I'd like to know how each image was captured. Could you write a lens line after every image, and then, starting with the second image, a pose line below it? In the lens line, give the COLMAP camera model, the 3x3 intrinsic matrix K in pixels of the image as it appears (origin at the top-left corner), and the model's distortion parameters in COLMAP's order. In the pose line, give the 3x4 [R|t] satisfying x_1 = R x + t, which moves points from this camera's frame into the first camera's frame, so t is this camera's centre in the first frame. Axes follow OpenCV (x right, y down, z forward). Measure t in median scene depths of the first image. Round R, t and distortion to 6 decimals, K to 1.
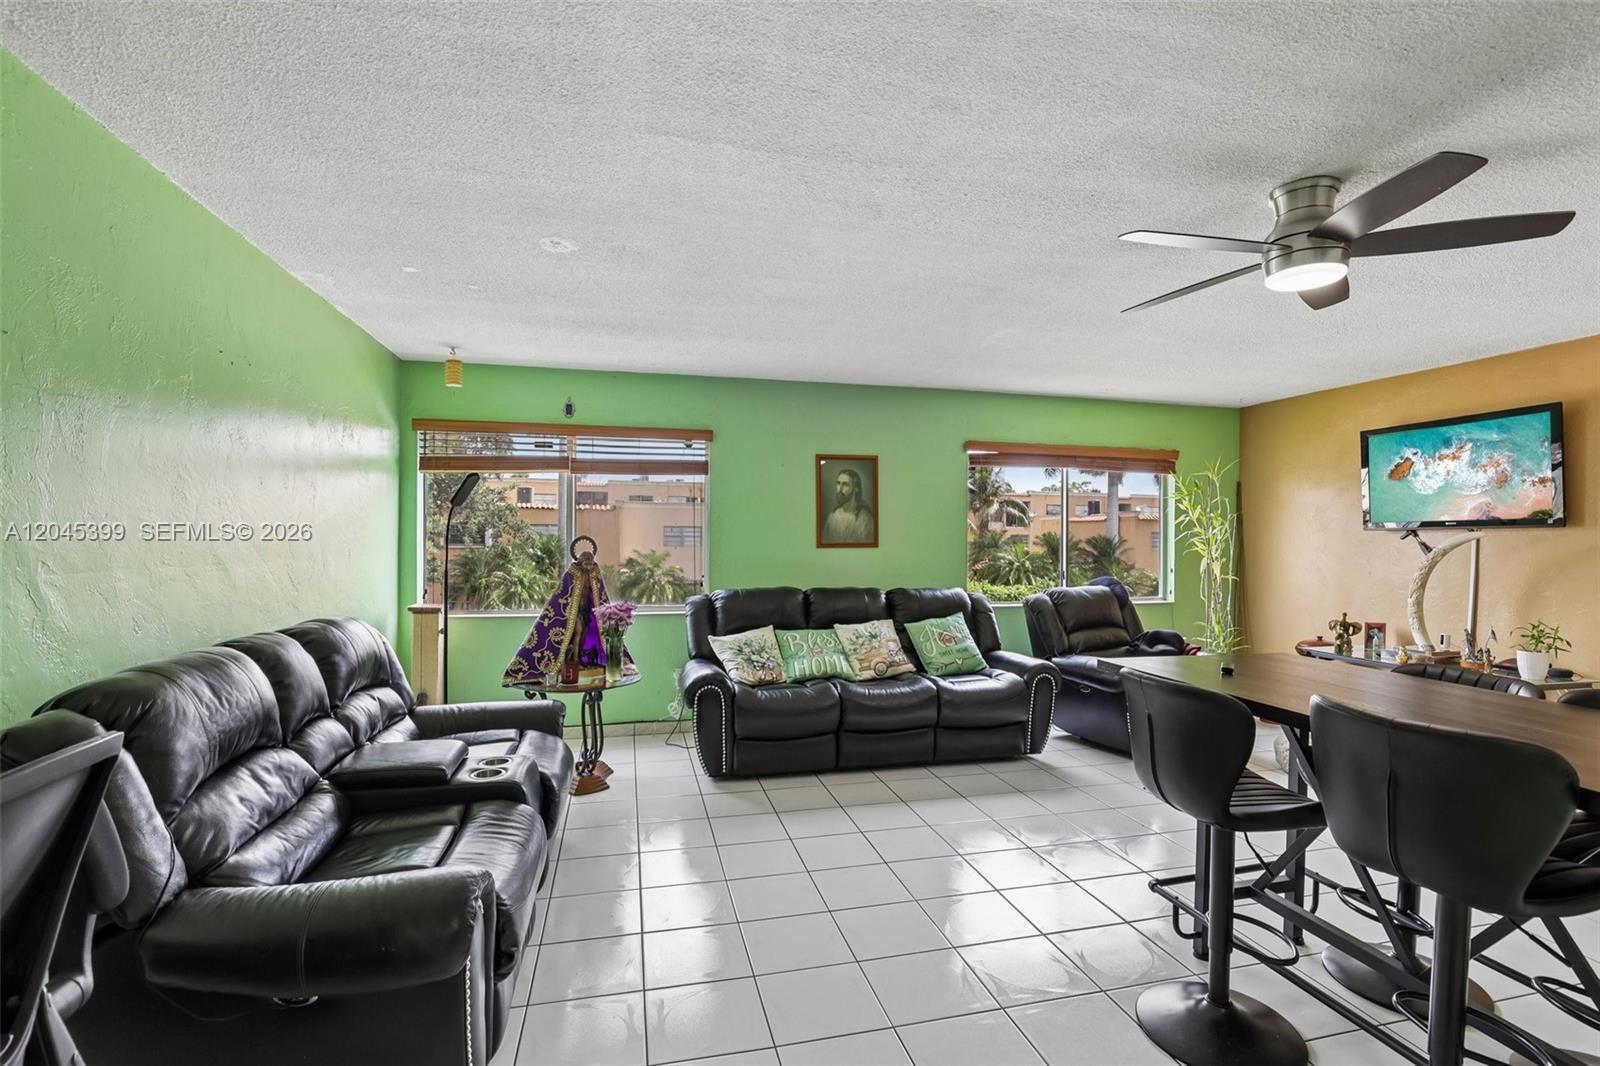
lens RADIAL K [[745.8, 0, 806.0], [0, 745.8, 543.9], [0, 0, 1]] dist [-0.035647, 0.008157]
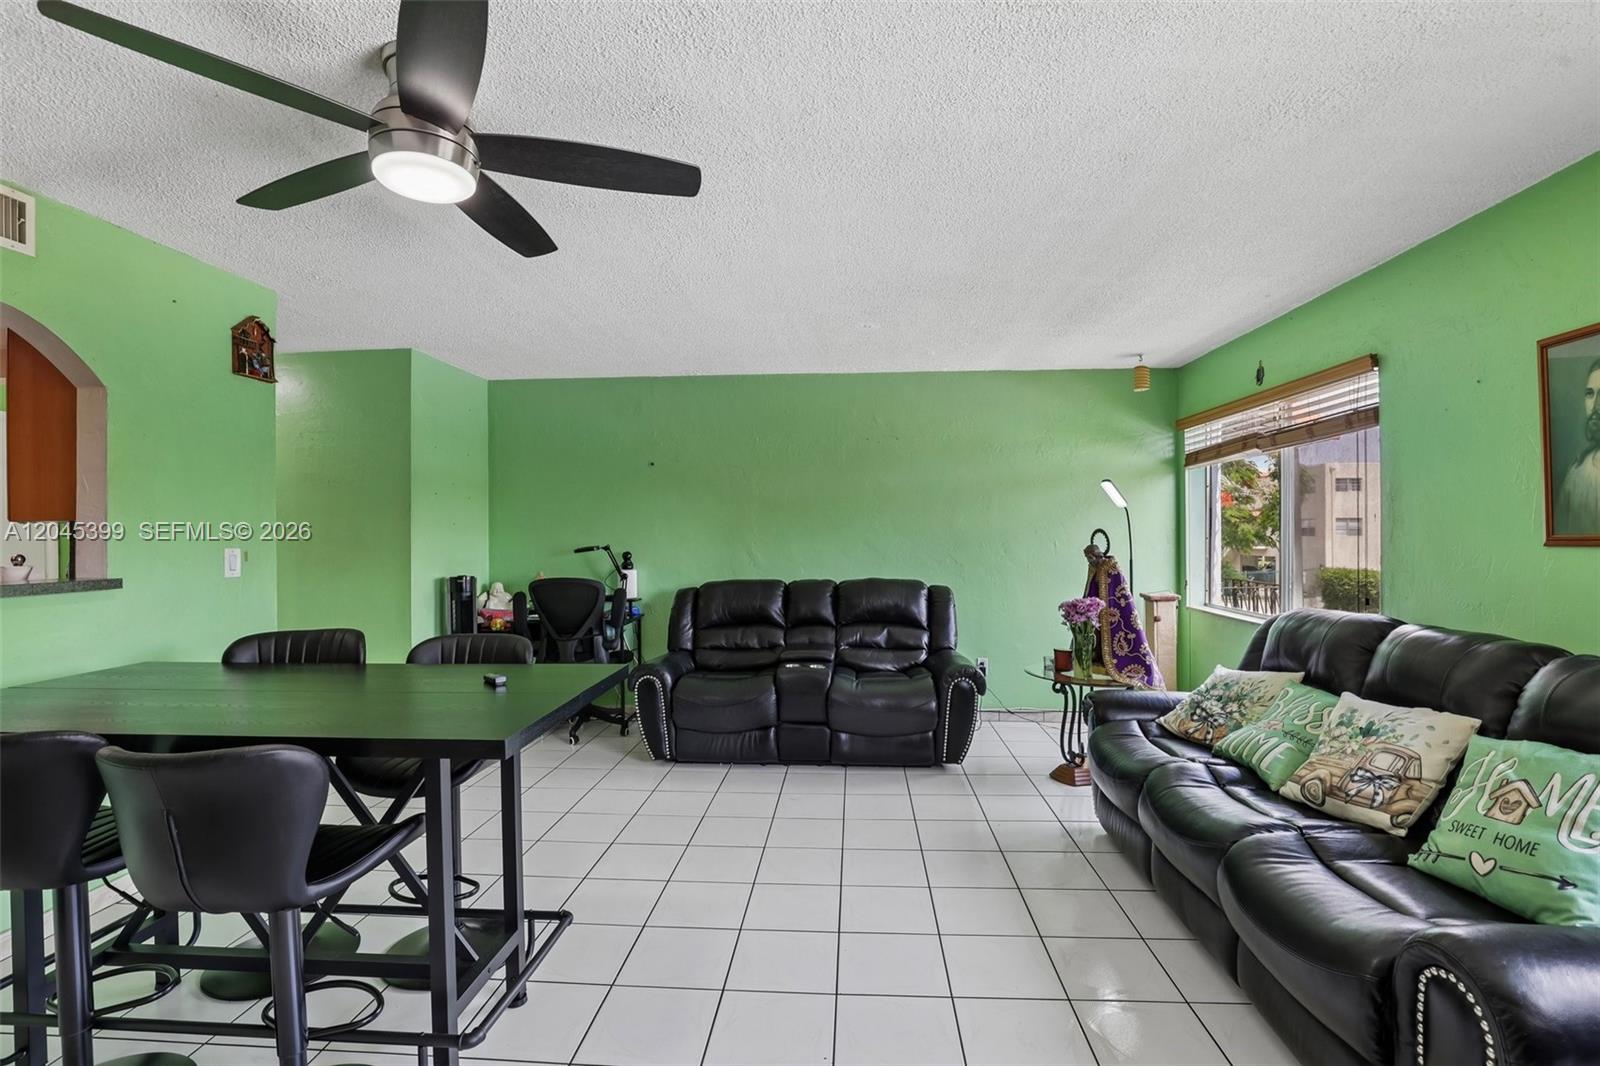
lens RADIAL K [[745.8, 0, 810.0], [0, 745.8, 532.1], [0, 0, 1]] dist [-0.035647, 0.008157]
pose [[-0.291422, -0.006191, -0.956575, 0.647931], [-0.002207, 0.999981, -0.005799, 0.000381], [0.956592, 0.000422, -0.291430, 0.806664]]
